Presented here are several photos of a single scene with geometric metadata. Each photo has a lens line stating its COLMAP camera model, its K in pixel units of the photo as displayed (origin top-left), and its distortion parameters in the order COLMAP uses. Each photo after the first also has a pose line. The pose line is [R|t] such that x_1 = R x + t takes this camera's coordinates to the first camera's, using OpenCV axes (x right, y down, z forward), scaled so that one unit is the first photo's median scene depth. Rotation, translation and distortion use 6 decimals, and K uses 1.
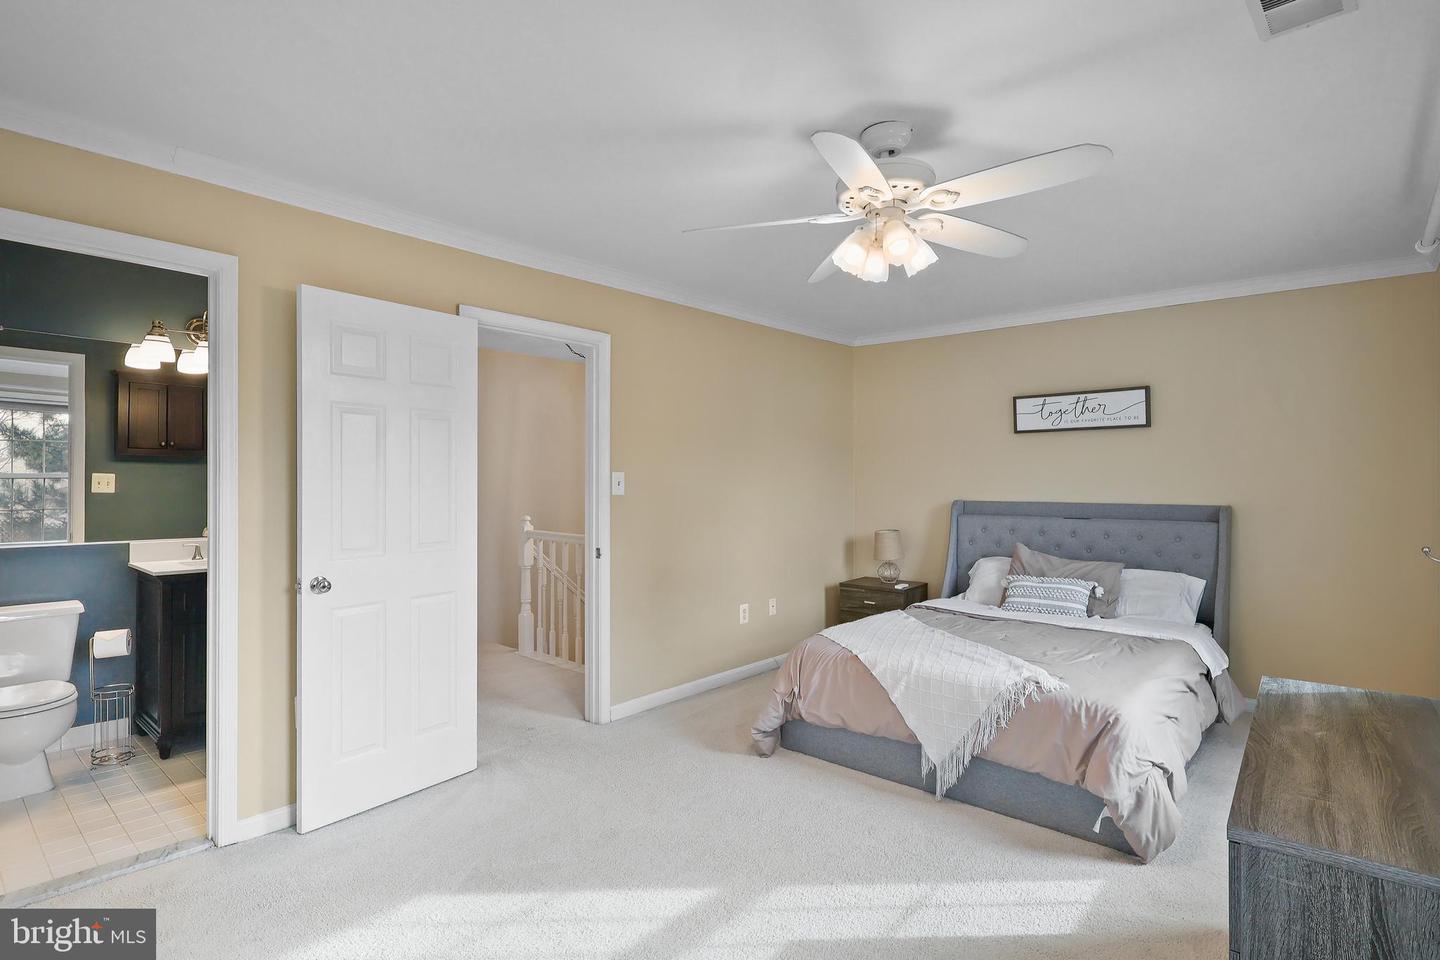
lens RADIAL K [[720.8, 0, 723.5], [0, 720.8, 482.7], [0, 0, 1]] dist [0.006756, 0.000889]
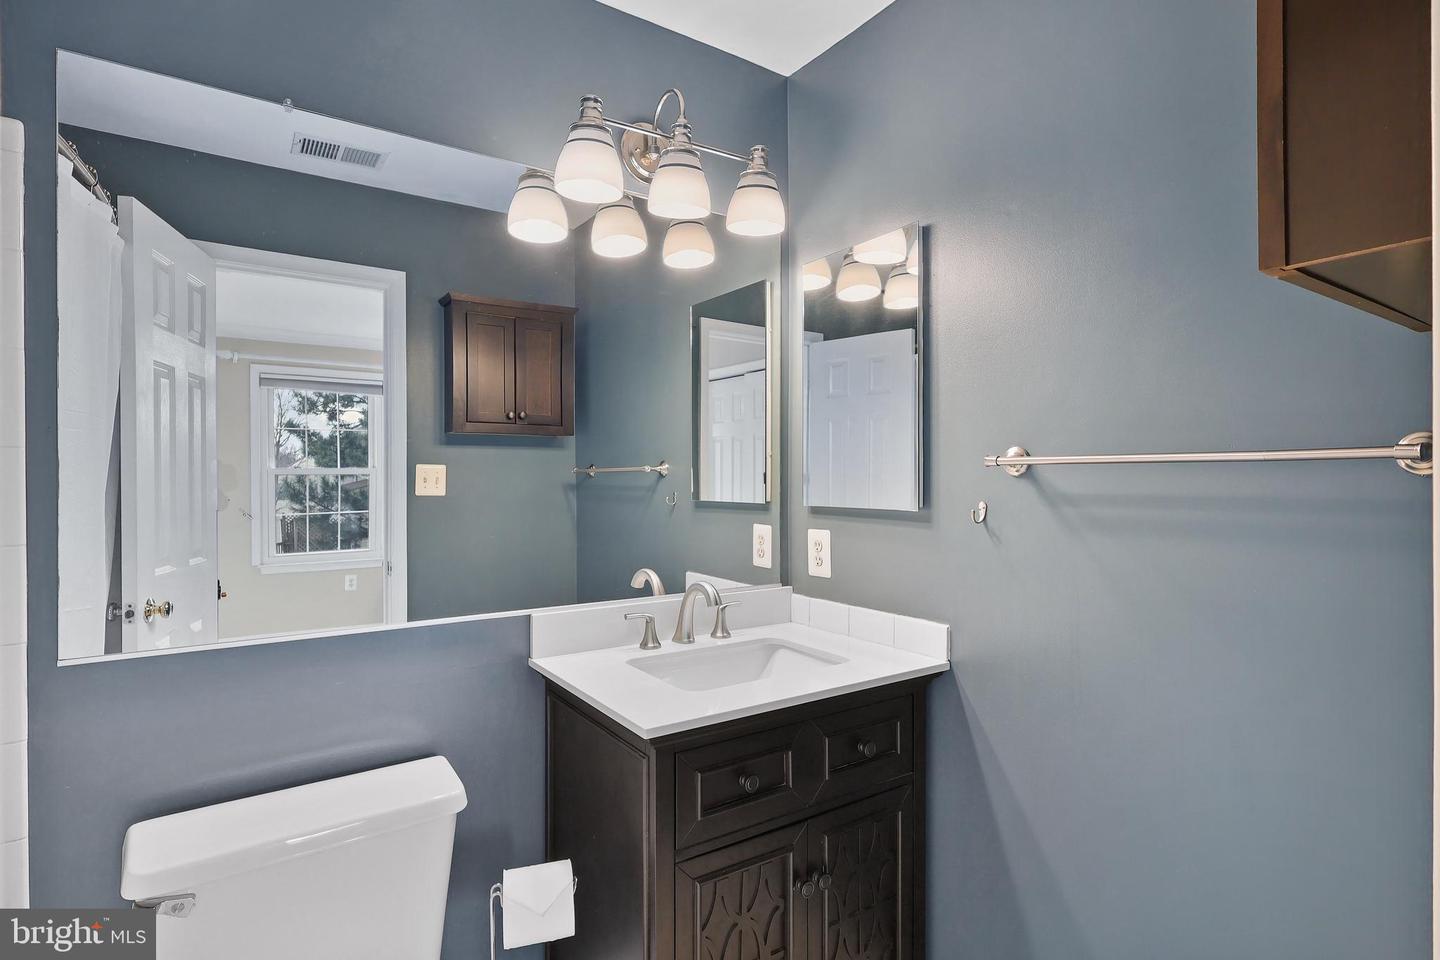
lens RADIAL K [[720.8, 0, 714.2], [0, 720.8, 478.3], [0, 0, 1]] dist [0.006756, 0.000889]
pose [[0.966469, -0.008075, -0.256657, -0.457345], [0.009239, 0.999952, 0.003331, -0.000802], [0.256618, -0.005591, 0.966497, 0.459868]]
